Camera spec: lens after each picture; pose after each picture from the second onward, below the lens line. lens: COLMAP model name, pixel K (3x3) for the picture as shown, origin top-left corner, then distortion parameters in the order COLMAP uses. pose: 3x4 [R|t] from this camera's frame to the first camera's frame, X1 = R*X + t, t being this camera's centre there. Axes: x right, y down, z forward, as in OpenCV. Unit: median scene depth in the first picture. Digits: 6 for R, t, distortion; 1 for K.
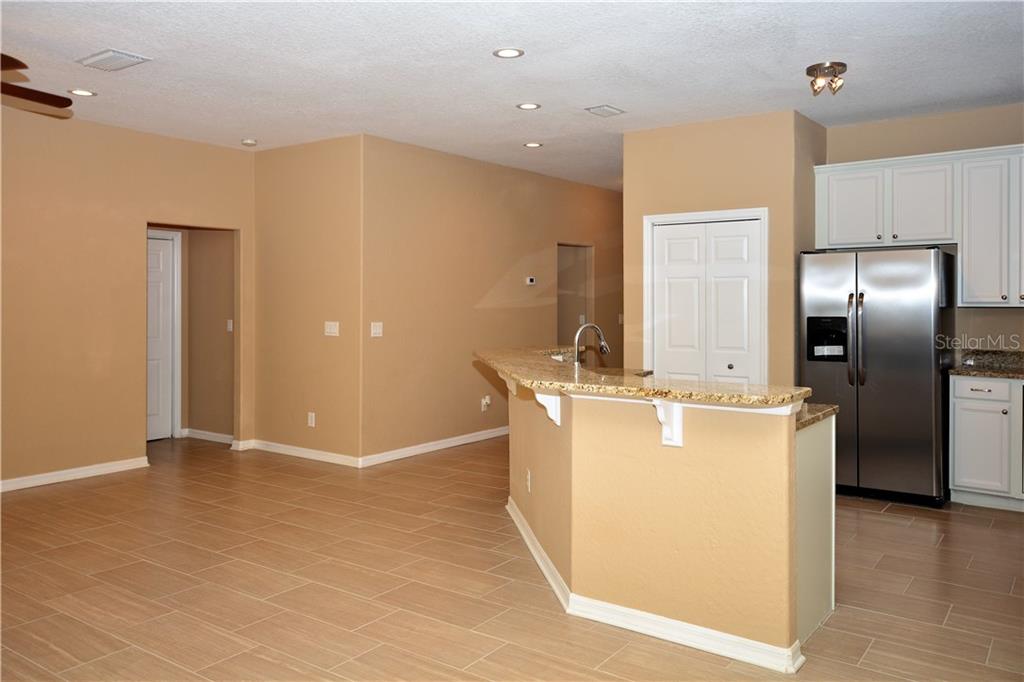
lens RADIAL K [[800.9, 0, 511.6], [0, 800.9, 286.8], [0, 0, 1]] dist [0.006989, 0.010238]
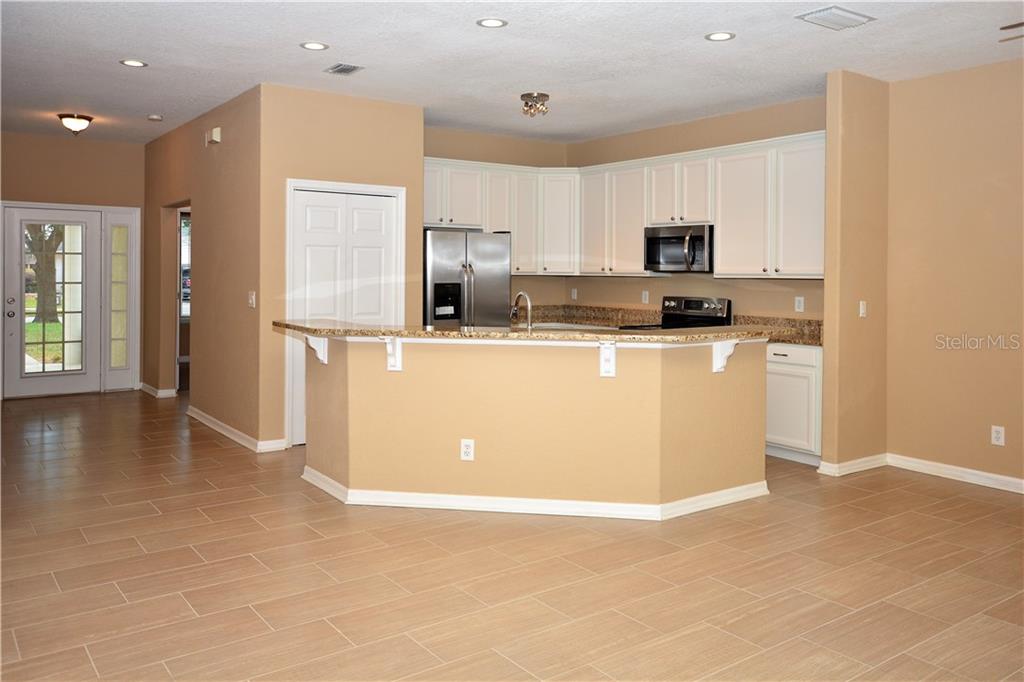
lens RADIAL K [[800.9, 0, 511.6], [0, 800.9, 286.8], [0, 0, 1]] dist [0.006989, 0.010238]
pose [[0.307254, -0.016047, 0.951492, -0.761148], [-0.022218, 0.999464, 0.024031, 0.011392], [-0.951368, -0.028523, 0.306733, 0.543446]]
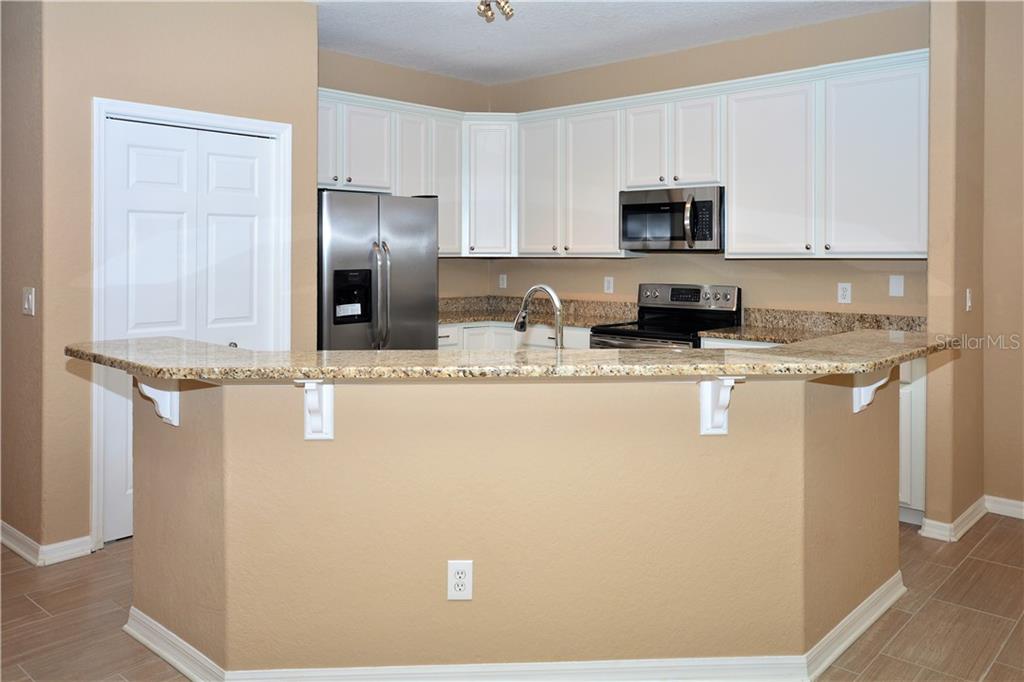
lens RADIAL K [[804.3, 0, 516.6], [0, 804.3, 258.9], [0, 0, 1]] dist [0.008452, 0.013728]
pose [[0.101890, -0.006066, 0.994777, -0.428240], [-0.015523, 0.999850, 0.007687, 0.017506], [-0.994675, -0.016225, 0.101780, 0.765218]]
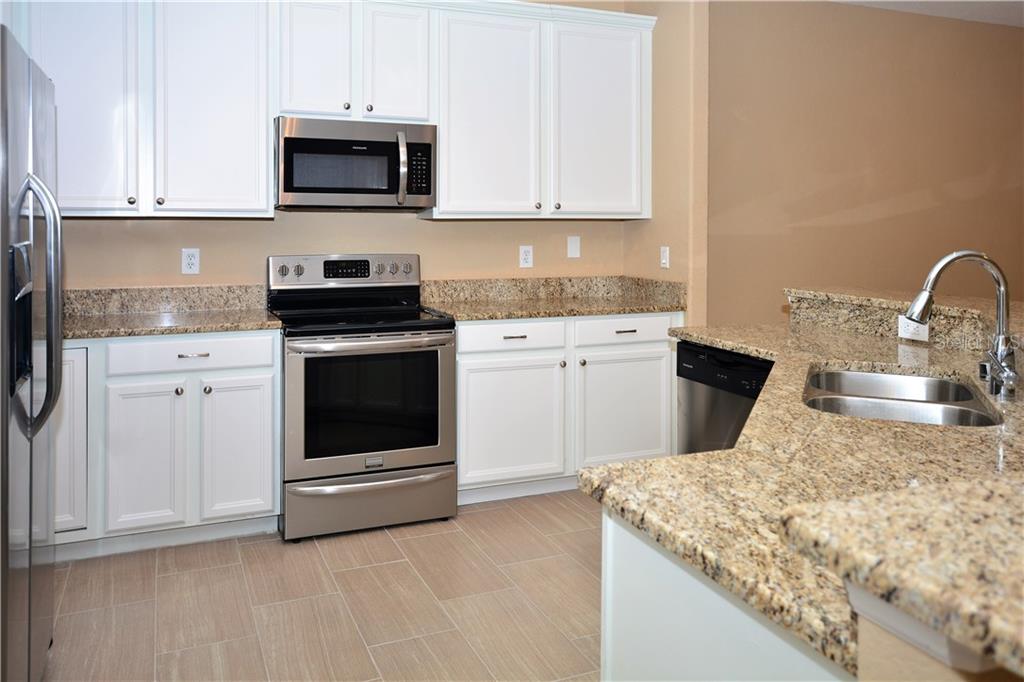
lens RADIAL K [[817.3, 0, 513.5], [0, 817.3, 227.5], [0, 0, 1]] dist [-0.000544, 0.008035]
pose [[-0.856964, -0.006430, 0.515337, 0.062423], [-0.011172, 0.999919, -0.006102, 0.031550], [-0.515256, -0.010986, -0.856966, 1.203815]]
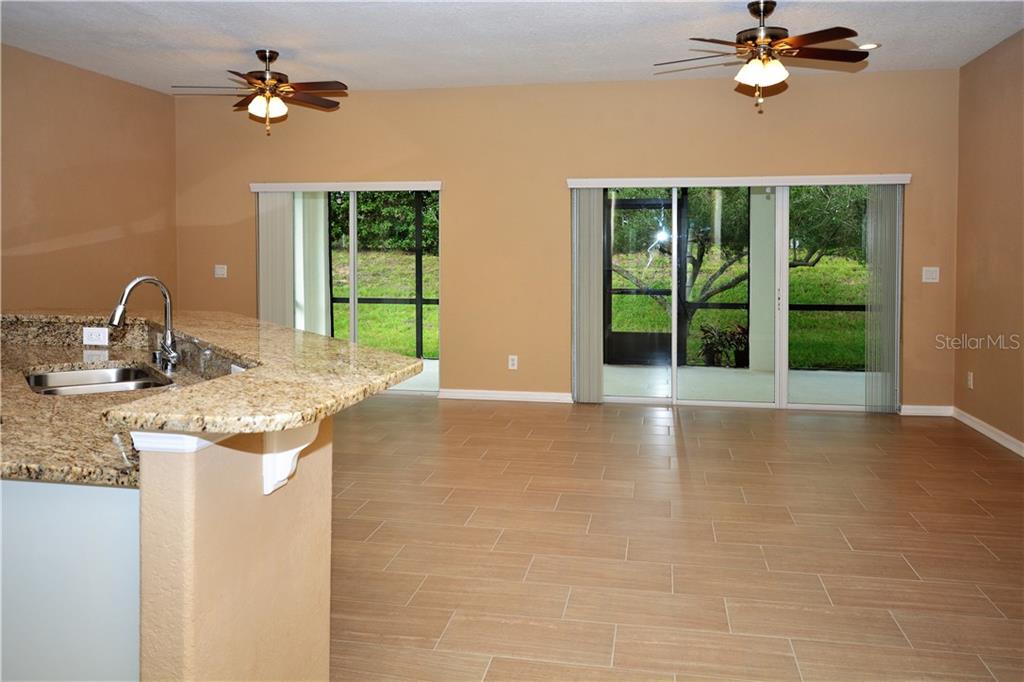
lens RADIAL K [[804.5, 0, 512.9], [0, 804.5, 269.4], [0, 0, 1]] dist [0.009728, 0.014252]
pose [[-0.903788, 0.008558, -0.427895, 0.085116], [0.002698, 0.999894, 0.014299, 0.026214], [0.427972, 0.011768, -0.903715, 1.369303]]
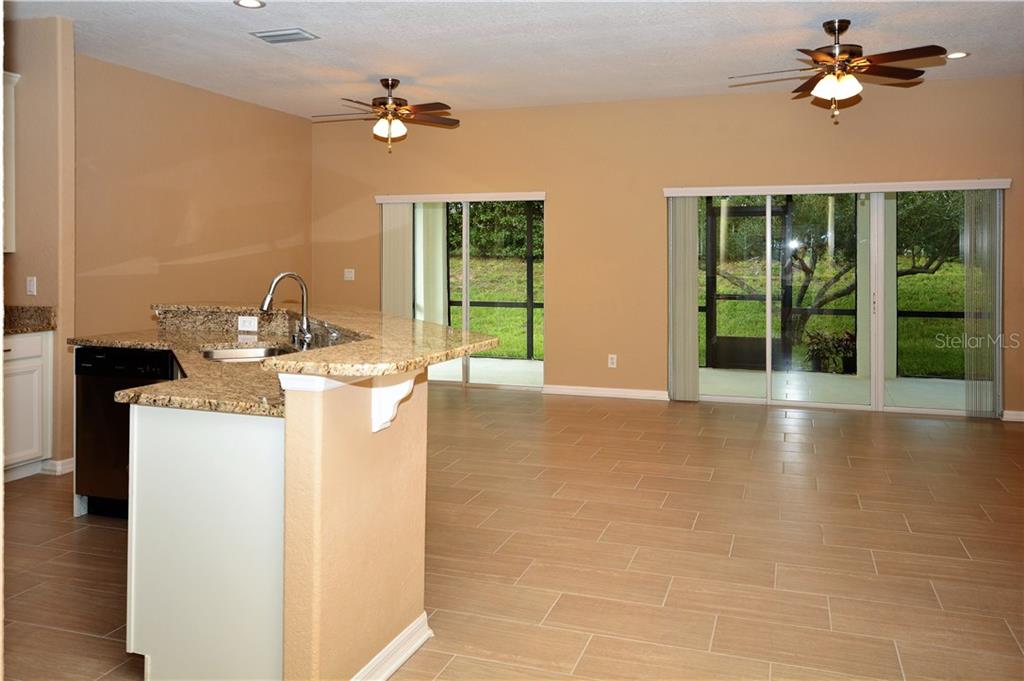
lens RADIAL K [[804.3, 0, 516.6], [0, 804.3, 258.4], [0, 0, 1]] dist [0.008452, 0.013728]
pose [[-0.956492, -0.002072, -0.291750, 0.089487], [0.001129, 0.999941, -0.010802, 0.033467], [0.291756, -0.010661, -0.956434, 1.468975]]
